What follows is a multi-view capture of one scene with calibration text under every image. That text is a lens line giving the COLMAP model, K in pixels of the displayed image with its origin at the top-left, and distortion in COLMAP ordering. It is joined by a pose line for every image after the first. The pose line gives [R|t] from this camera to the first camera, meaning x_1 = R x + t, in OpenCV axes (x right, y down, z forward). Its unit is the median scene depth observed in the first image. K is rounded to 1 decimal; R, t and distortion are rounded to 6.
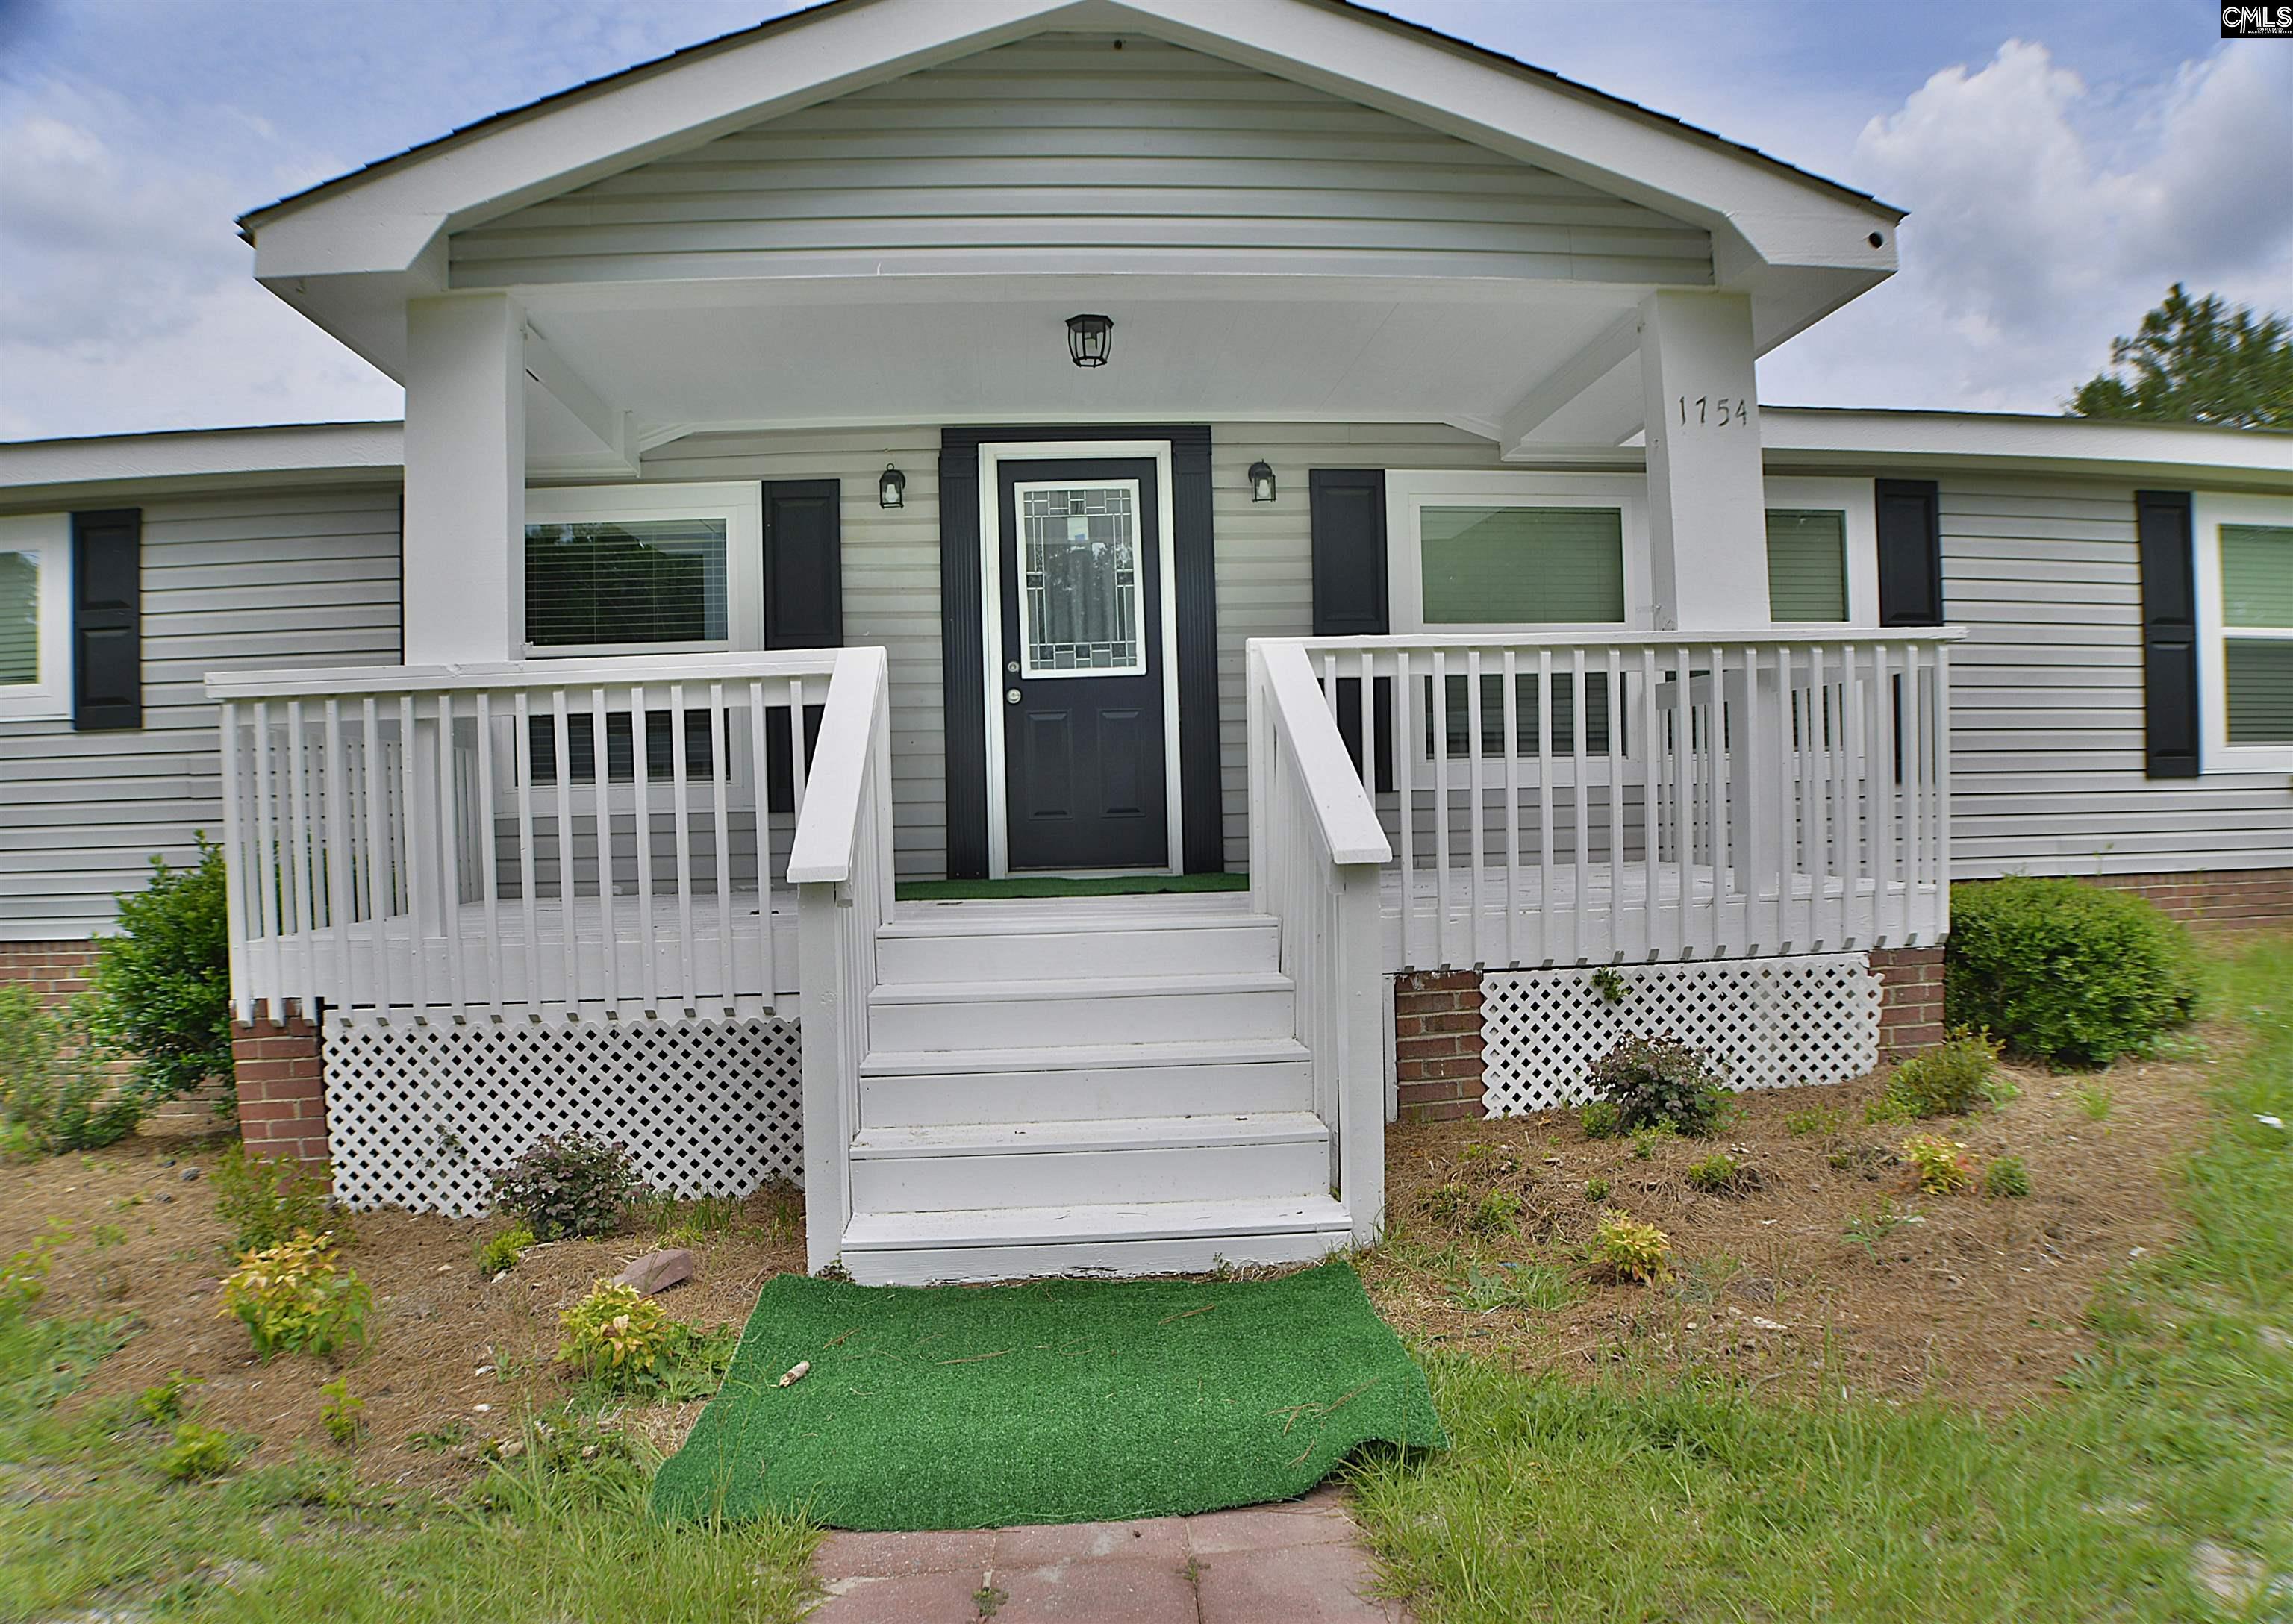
lens RADIAL K [[1514.3, 0, 1141.9], [0, 1514.3, 835.2], [0, 0, 1]] dist [-0.136424, 0.003581]
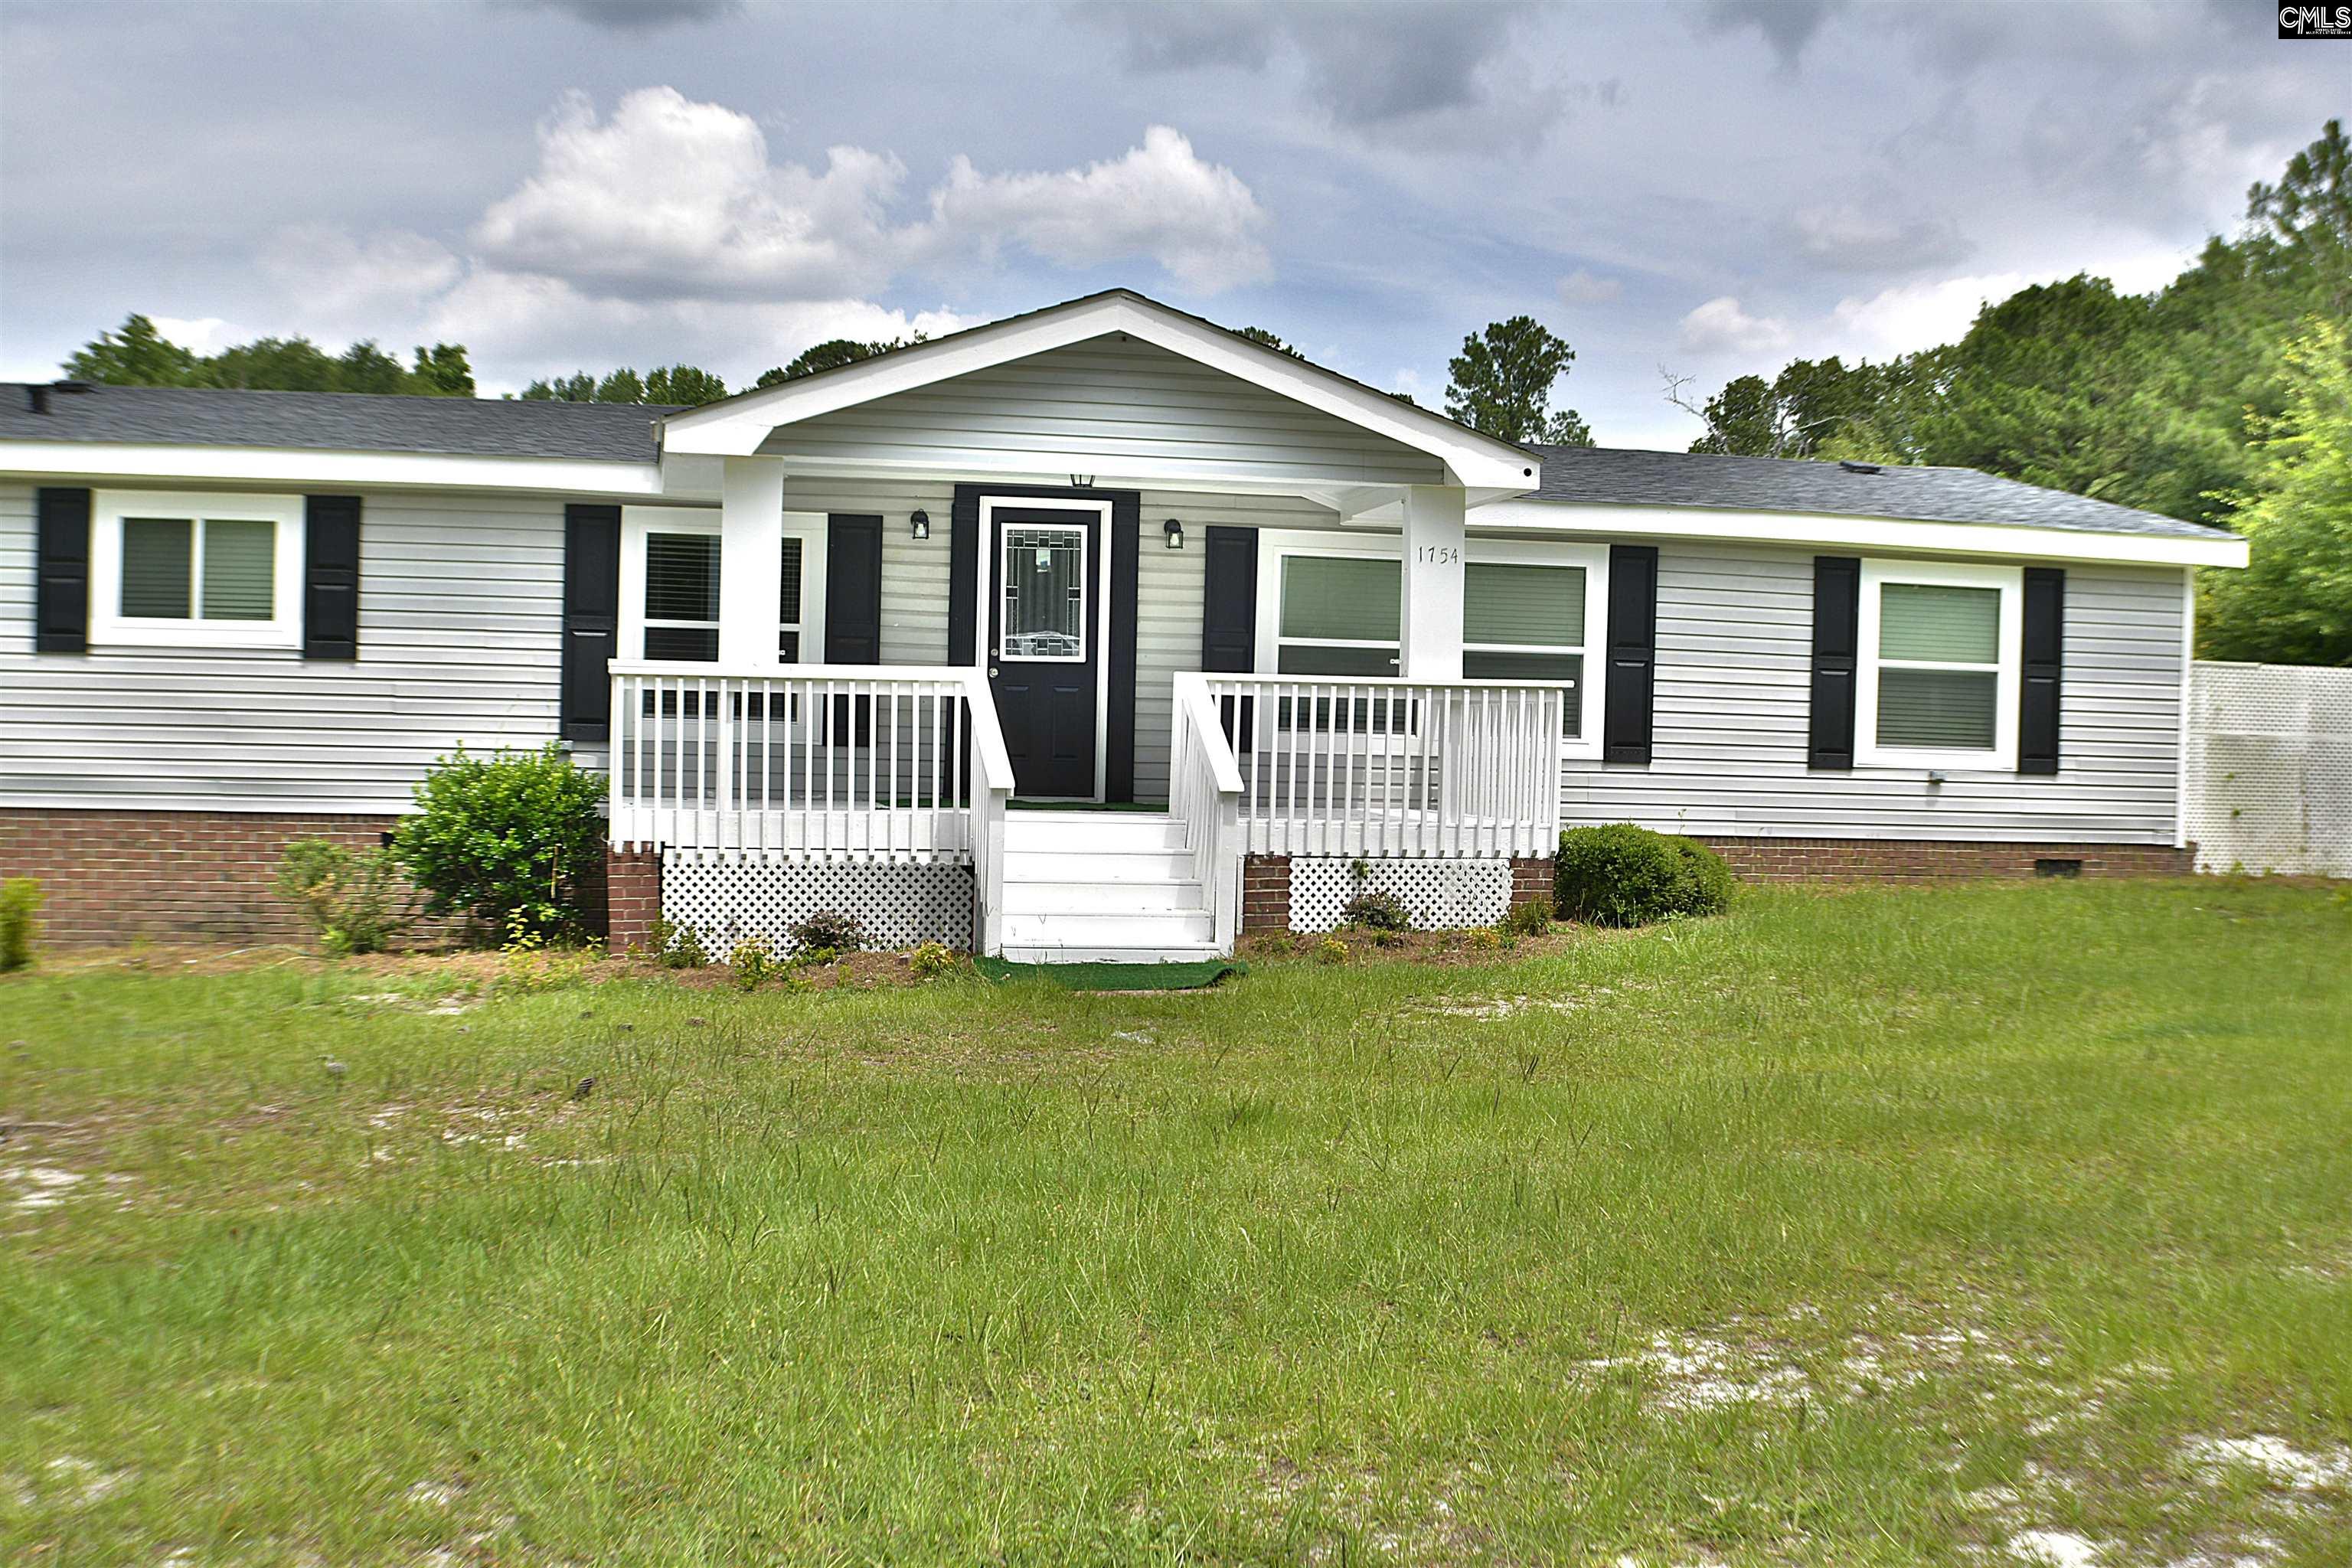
lens RADIAL K [[2540.3, 0, 1176.0], [0, 2540.3, 784.0], [0, 0, 1]] dist [-0.162550, -0.013233]
pose [[0.990780, 0.048675, 0.126432, -0.301442], [-0.048881, 0.998804, -0.001476, 0.011963], [-0.126353, -0.004717, 0.991974, -1.998225]]
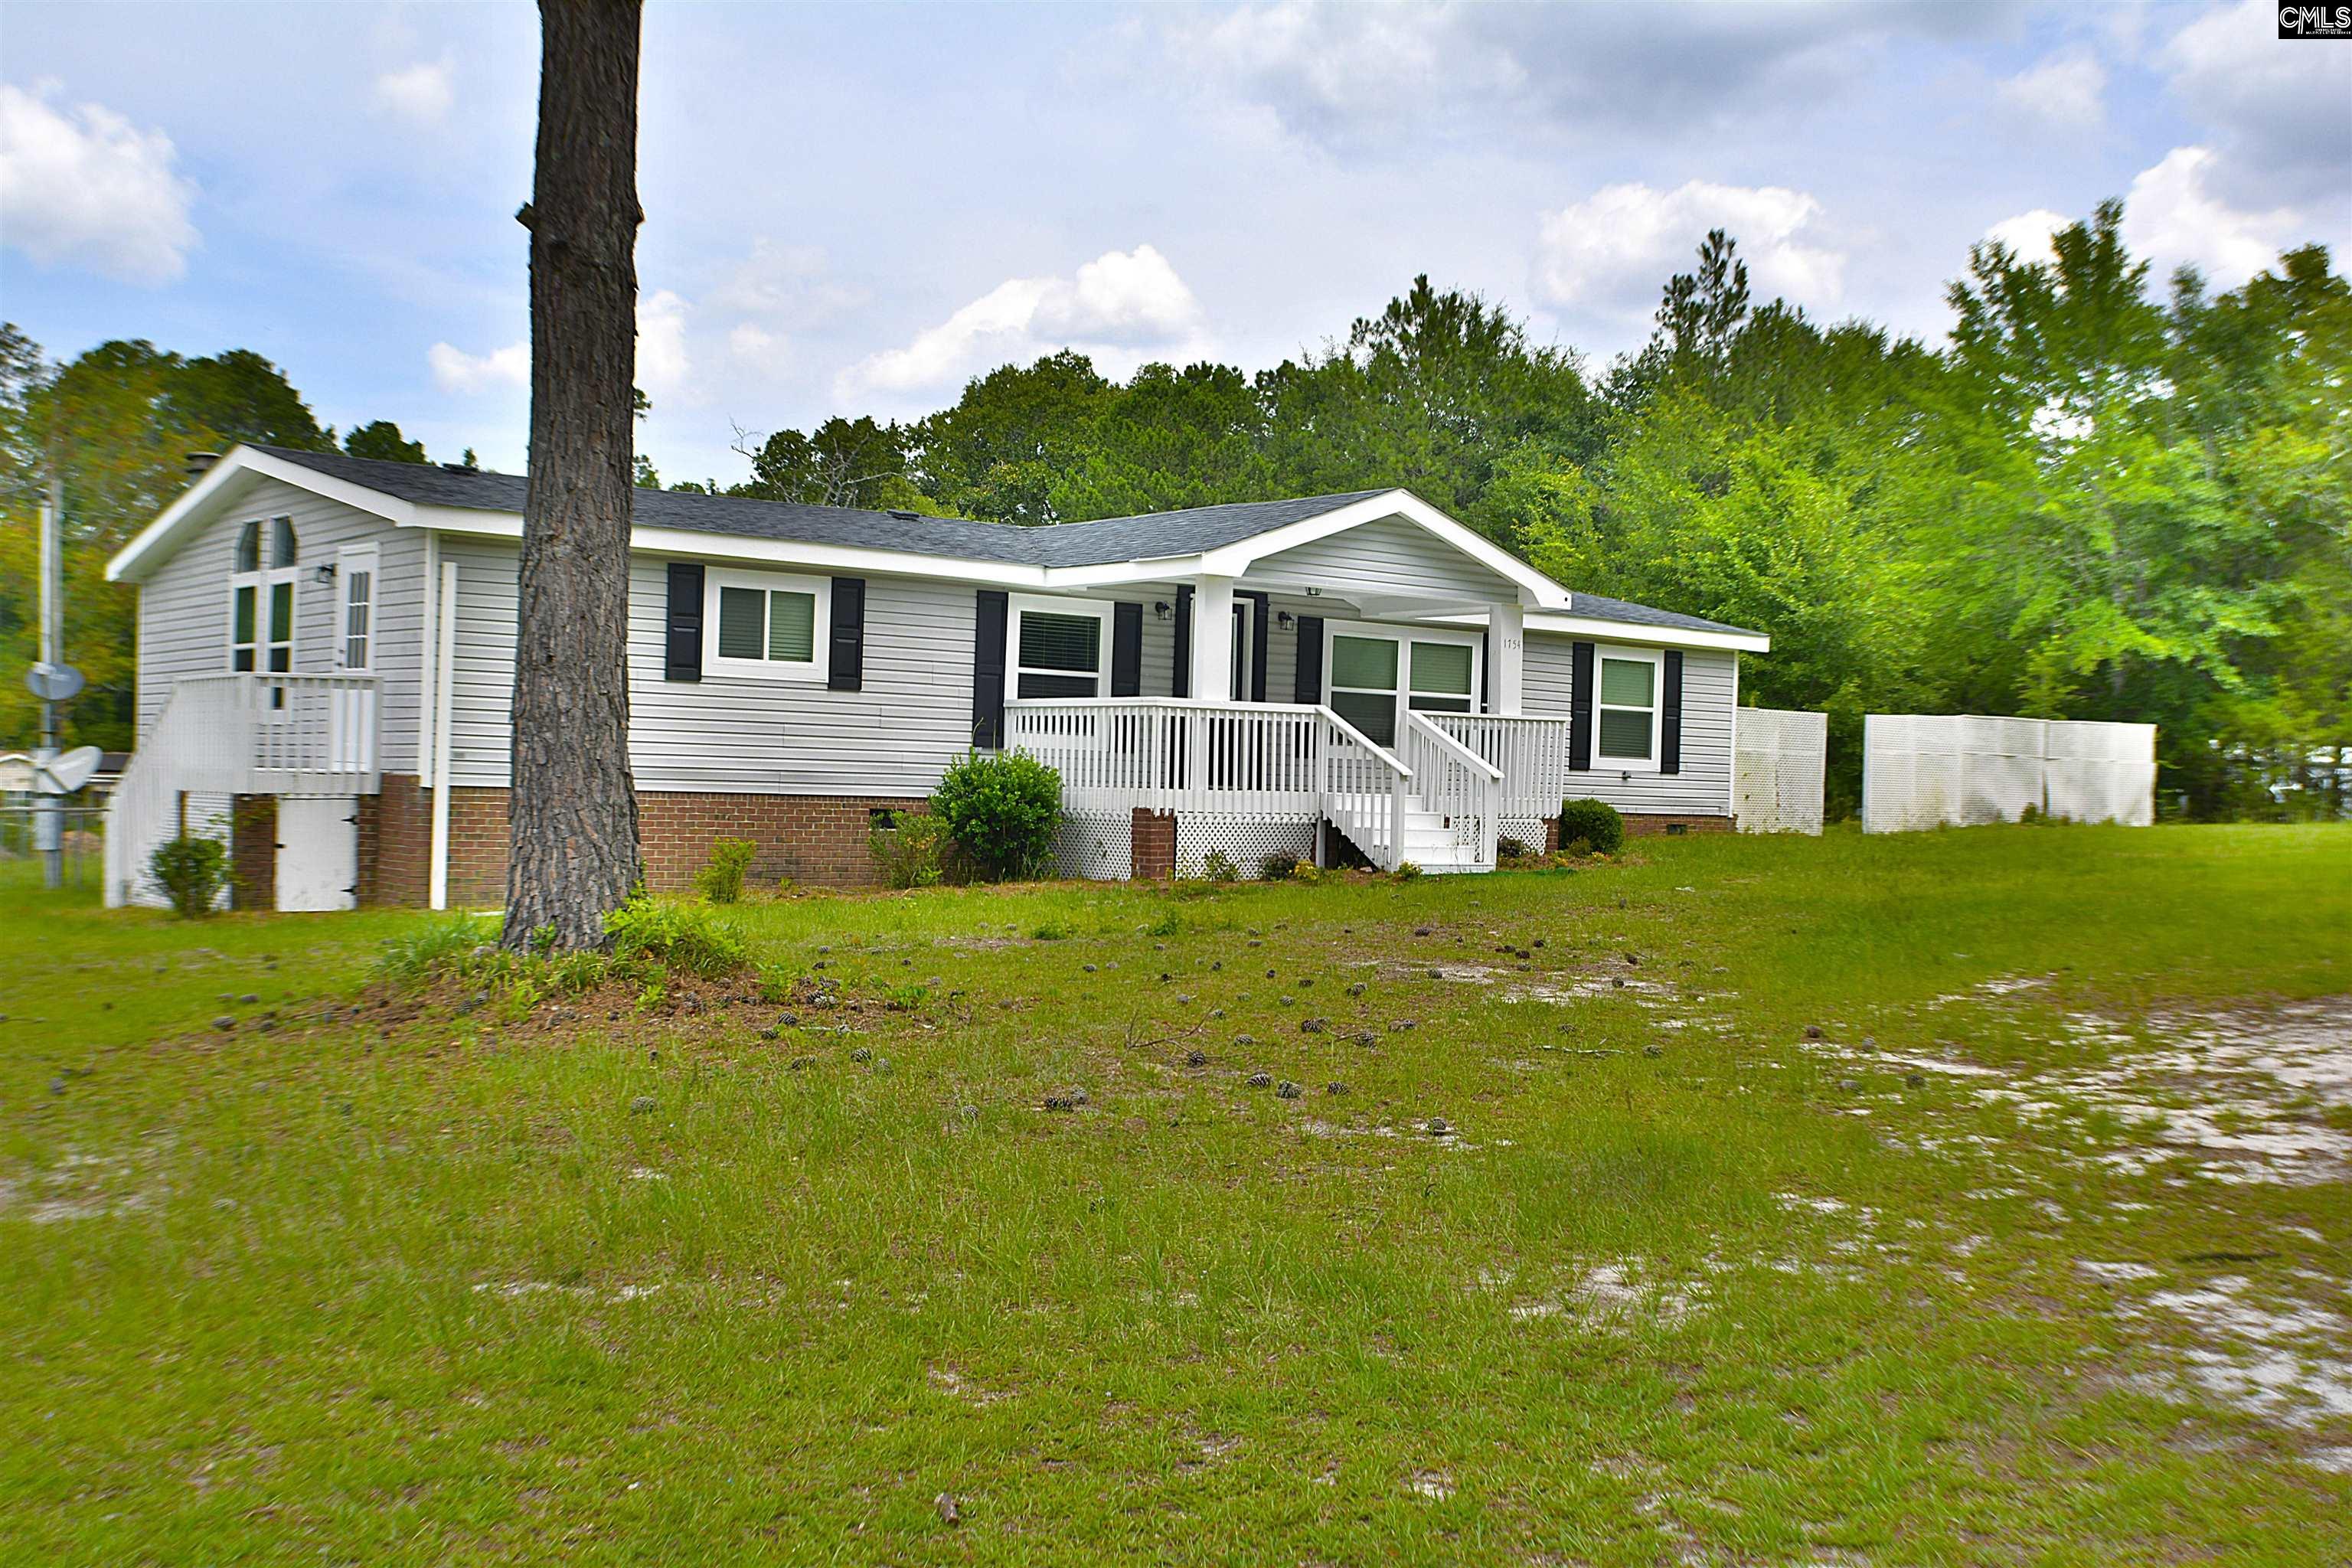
lens RADIAL K [[2540.3, 0, 1176.0], [0, 2540.3, 784.0], [0, 0, 1]] dist [-0.162550, -0.013233]
pose [[0.814940, 0.050196, 0.577368, -3.225076], [-0.039746, 0.998737, -0.030728, 0.199141], [-0.578181, 0.002093, 0.815906, -2.927703]]
